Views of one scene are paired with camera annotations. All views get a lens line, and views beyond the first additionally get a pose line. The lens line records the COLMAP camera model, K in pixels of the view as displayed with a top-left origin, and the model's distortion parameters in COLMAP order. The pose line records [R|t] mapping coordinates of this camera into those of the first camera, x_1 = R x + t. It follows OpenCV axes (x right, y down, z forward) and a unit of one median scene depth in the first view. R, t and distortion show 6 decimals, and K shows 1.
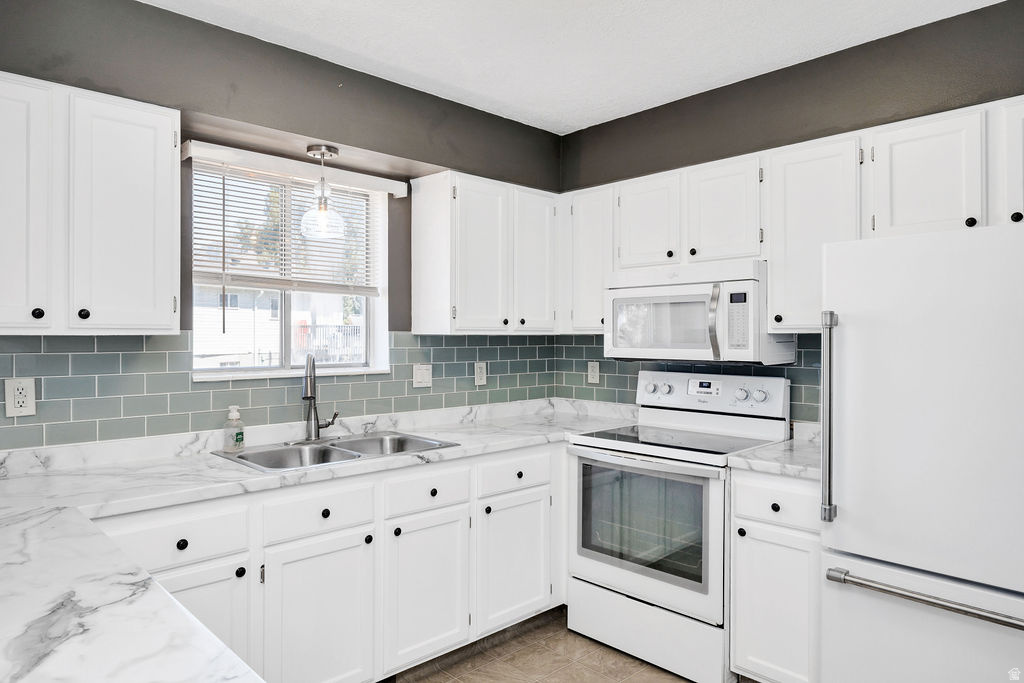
lens RADIAL K [[643.2, 0, 508.8], [0, 643.2, 334.2], [0, 0, 1]] dist [-0.017796, 0.005437]
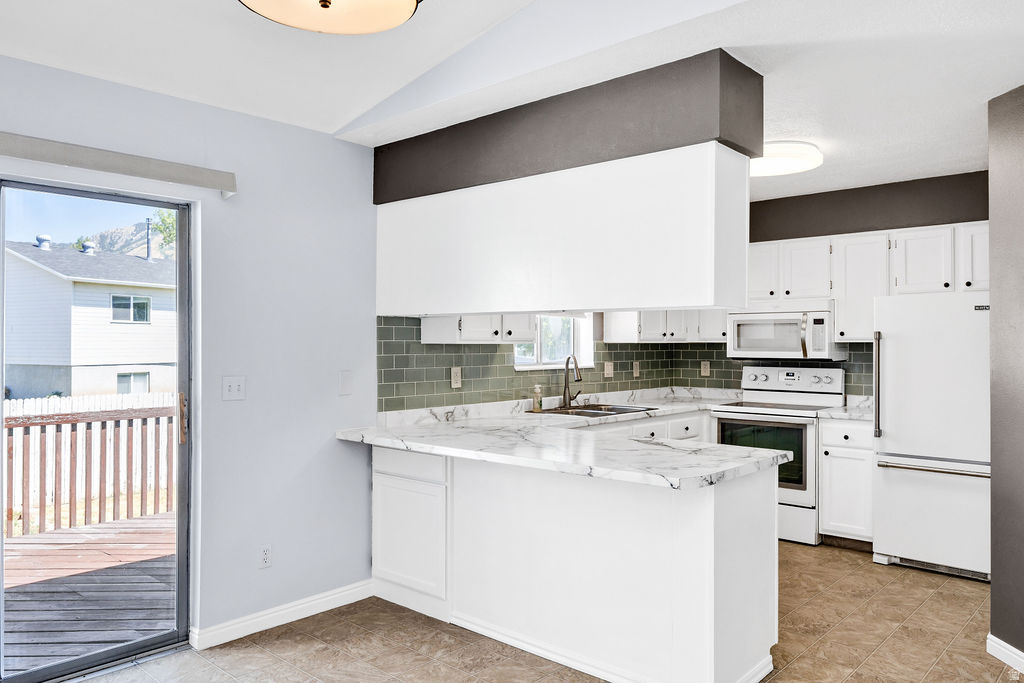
lens RADIAL K [[733.3, 0, 508.5], [0, 733.3, 336.3], [0, 0, 1]] dist [-0.018636, -0.003671]
pose [[0.997782, 0.000140, 0.066566, -0.587951], [0.000195, 0.999987, -0.005024, -0.007578], [-0.066566, 0.005026, 0.997769, -0.875242]]
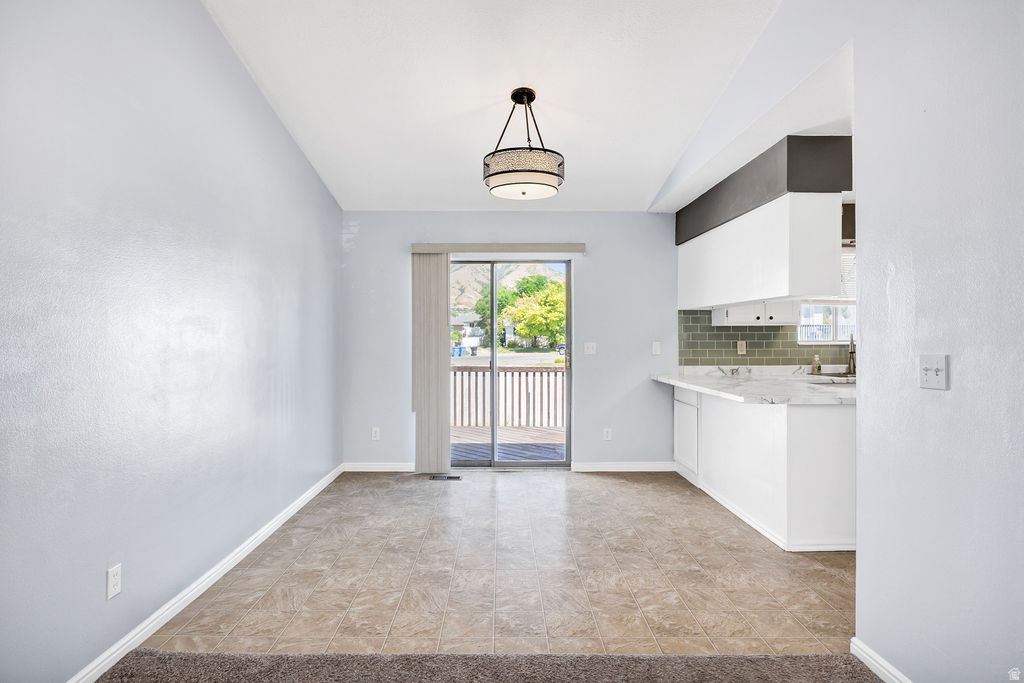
lens RADIAL K [[556.2, 0, 503.4], [0, 556.2, 343.6], [0, 0, 1]] dist [-0.010992, 0.000965]
pose [[0.721220, 0.004103, -0.692694, 0.147988], [0.006930, 0.999890, 0.013138, 0.031236], [0.692671, -0.014276, 0.721112, -1.198369]]
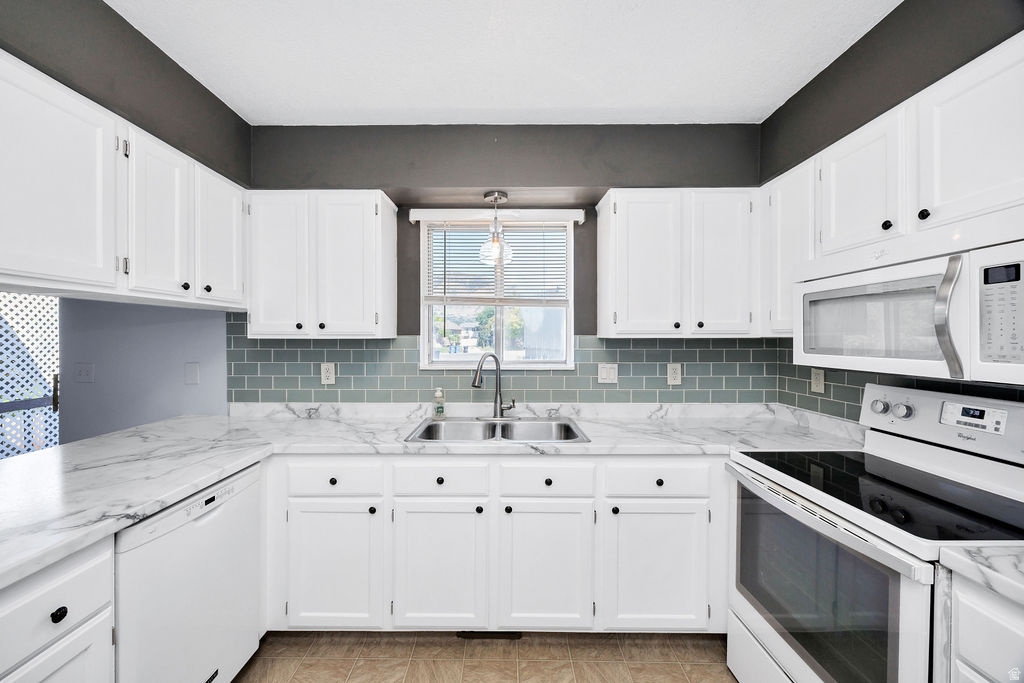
lens RADIAL K [[398.3, 0, 504.7], [0, 398.3, 339.3], [0, 0, 1]] dist [-0.005940, 0.000379]
pose [[0.718963, 0.001274, -0.695047, 0.278066], [0.001912, 0.999991, 0.003811, 0.000164], [0.695046, -0.004069, 0.718954, 0.425011]]
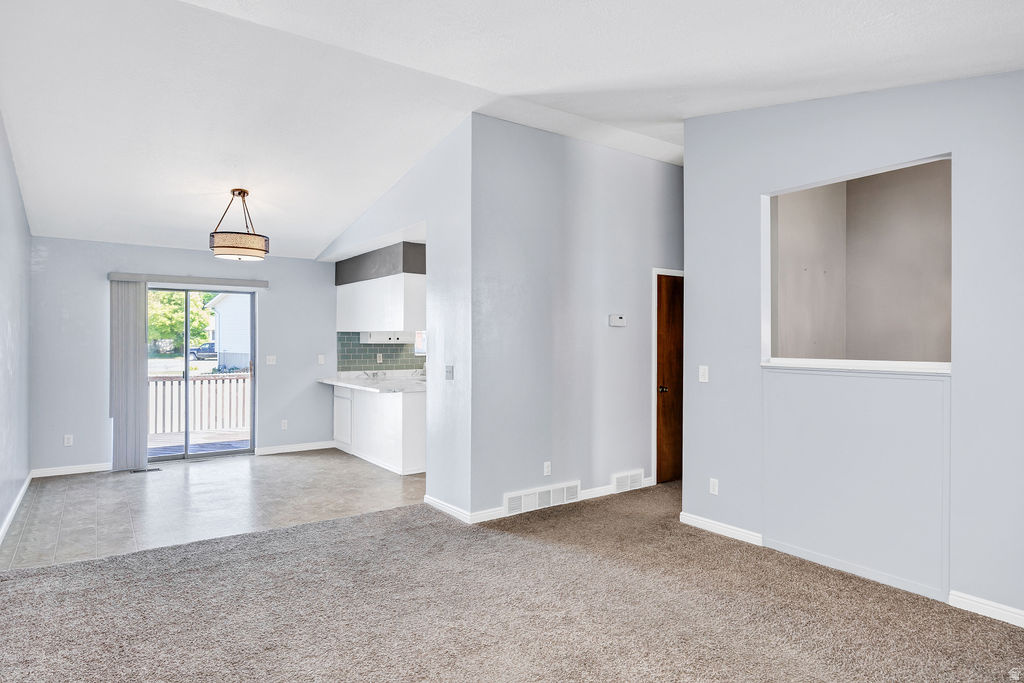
lens RADIAL K [[578.5, 0, 512.1], [0, 578.5, 339.4], [0, 0, 1]] dist [-0.019900, -0.001056]
pose [[0.989821, 0.000368, -0.142315, 0.496039], [-0.000039, 0.999997, 0.002318, -0.026223], [0.142316, -0.002289, 0.989819, -2.052844]]
